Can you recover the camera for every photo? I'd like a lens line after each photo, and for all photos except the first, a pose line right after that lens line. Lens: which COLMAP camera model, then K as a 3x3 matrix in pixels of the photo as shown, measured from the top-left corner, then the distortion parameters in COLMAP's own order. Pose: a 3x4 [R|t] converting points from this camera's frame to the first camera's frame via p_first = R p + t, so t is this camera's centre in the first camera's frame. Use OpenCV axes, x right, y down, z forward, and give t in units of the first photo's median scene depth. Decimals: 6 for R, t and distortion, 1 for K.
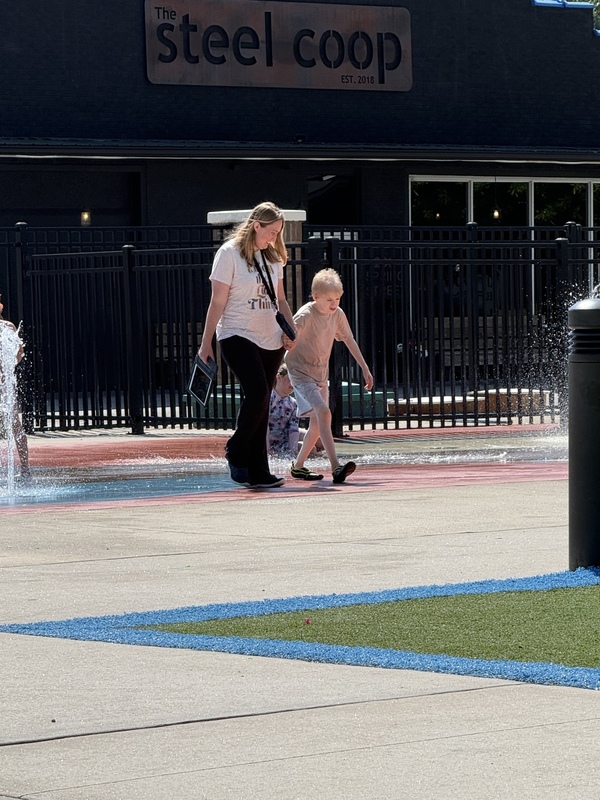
lens RADIAL K [[3717.5, 0, 300.0], [0, 3717.5, 400.0], [0, 0, 1]] dist [-0.298888, 0.000000]
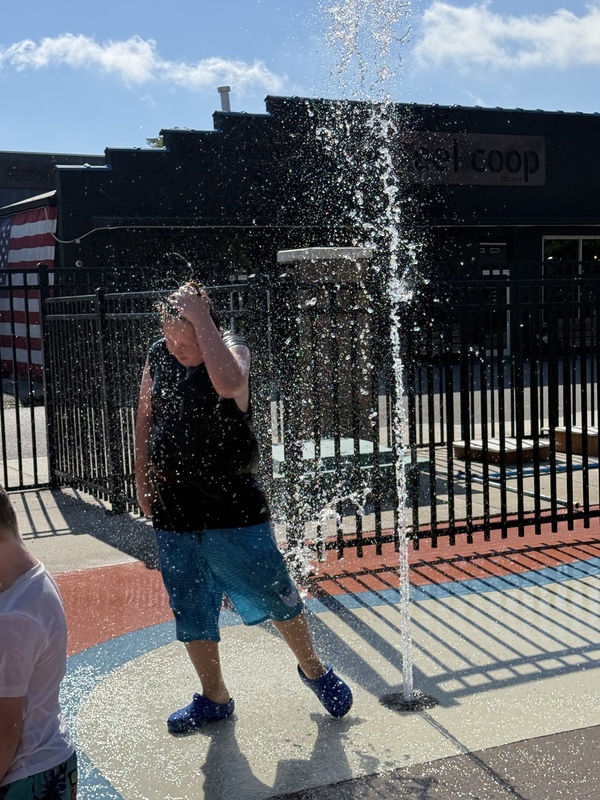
lens RADIAL K [[1185.6, 0, 300.3], [0, 1185.6, 400.8], [0, 0, 1]] dist [-0.021186, 0.000000]
pose [[0.974537, 0.005762, -0.224153, 0.043087], [0.008112, 0.998109, 0.060924, -0.019424], [0.224080, -0.061191, 0.972648, 0.448267]]
